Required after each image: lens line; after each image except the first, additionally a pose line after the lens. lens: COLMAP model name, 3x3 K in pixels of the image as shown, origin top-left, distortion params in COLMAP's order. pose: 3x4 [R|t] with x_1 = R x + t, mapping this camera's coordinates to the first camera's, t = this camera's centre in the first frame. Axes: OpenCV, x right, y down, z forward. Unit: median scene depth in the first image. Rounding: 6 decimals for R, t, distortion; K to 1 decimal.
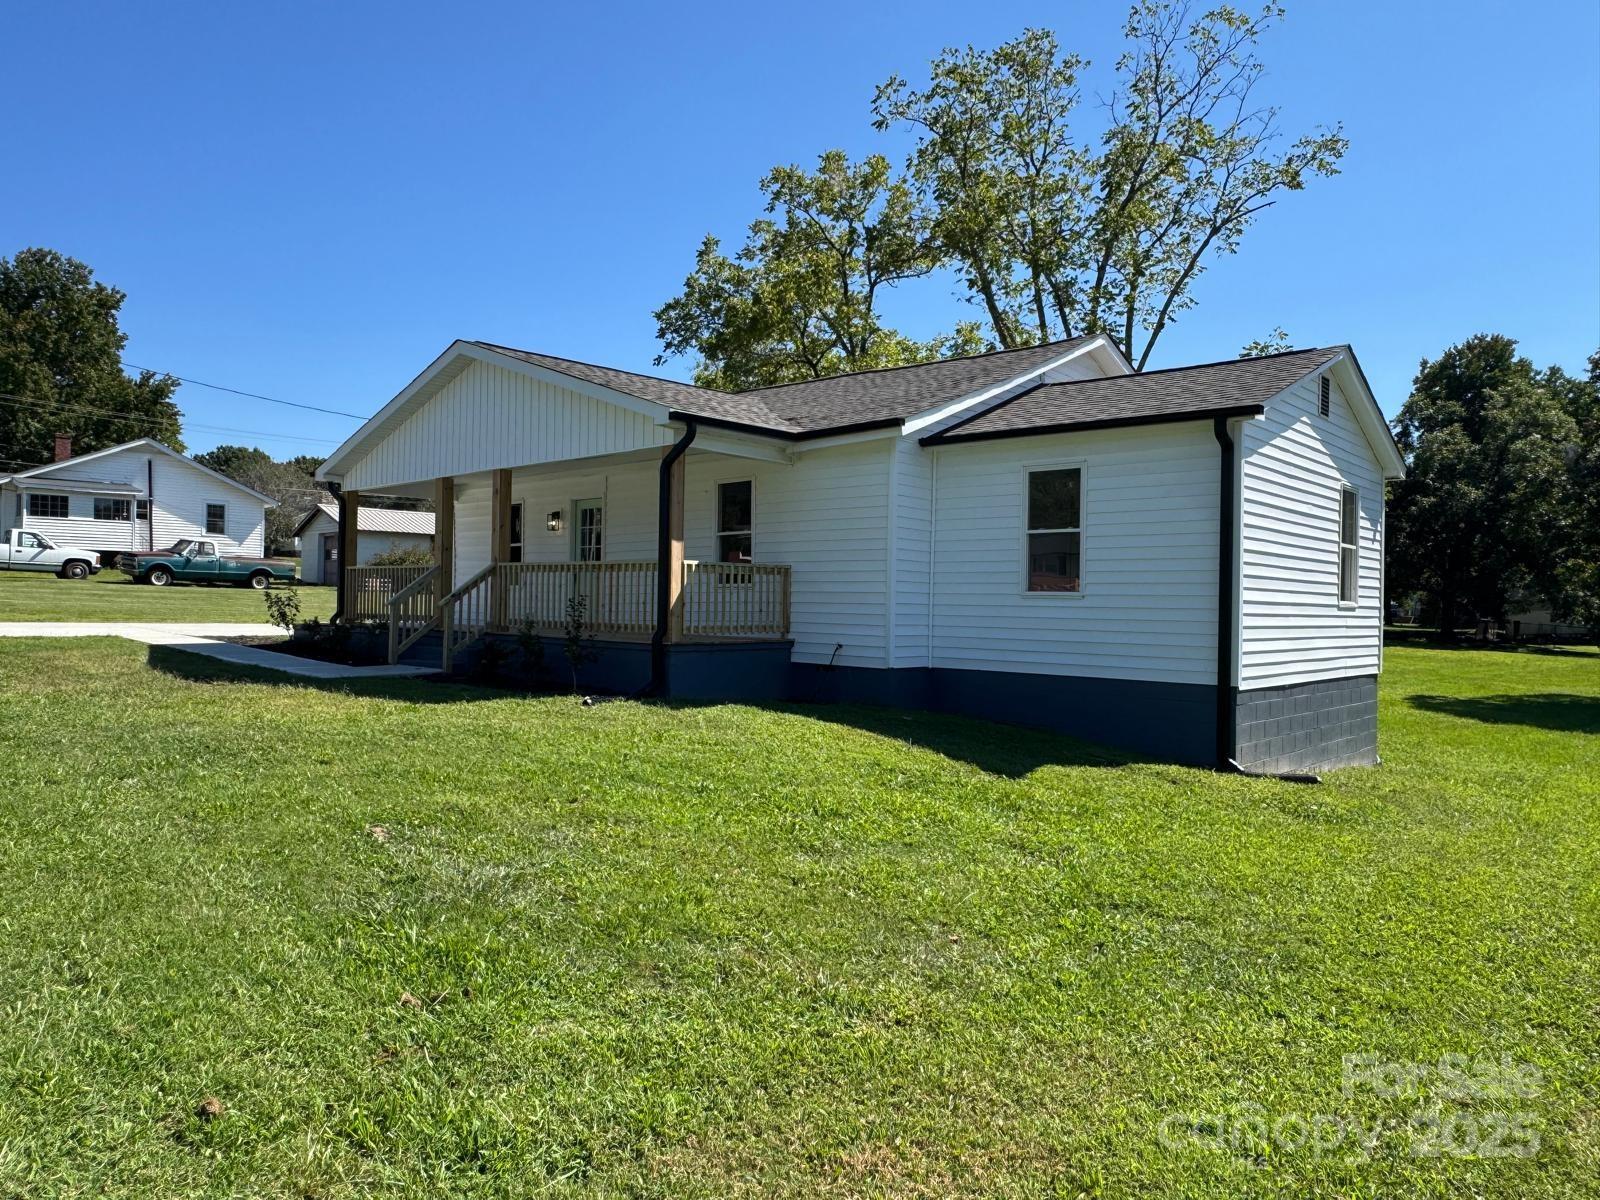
lens RADIAL K [[1063.8, 0, 801.2], [0, 1063.8, 599.1], [0, 0, 1]] dist [0.000636, 0.000025]
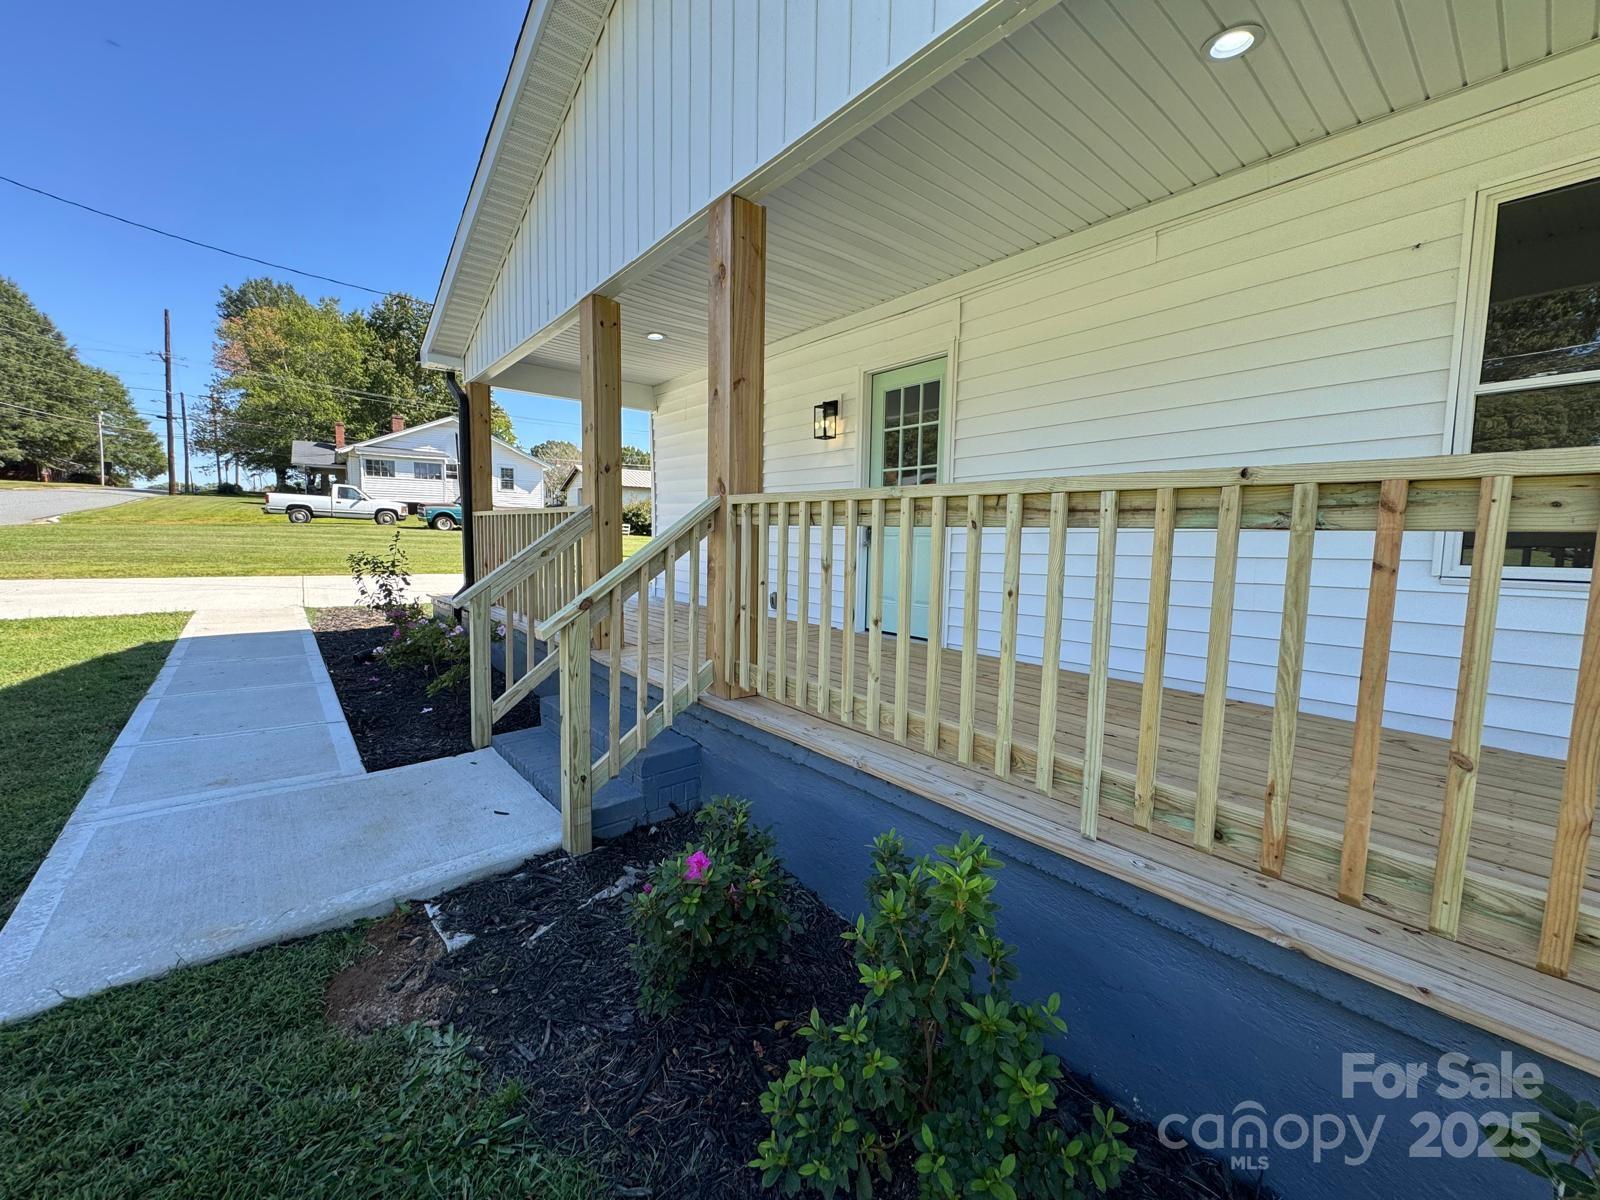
lens RADIAL K [[639.3, 0, 800.2], [0, 639.3, 596.4], [0, 0, 1]] dist [-0.004127, 0.000790]
pose [[0.990175, 0.016338, -0.138876, -0.094998], [-0.002888, 0.995329, 0.096502, -0.009038], [0.139804, -0.095153, 0.985597, 0.325479]]
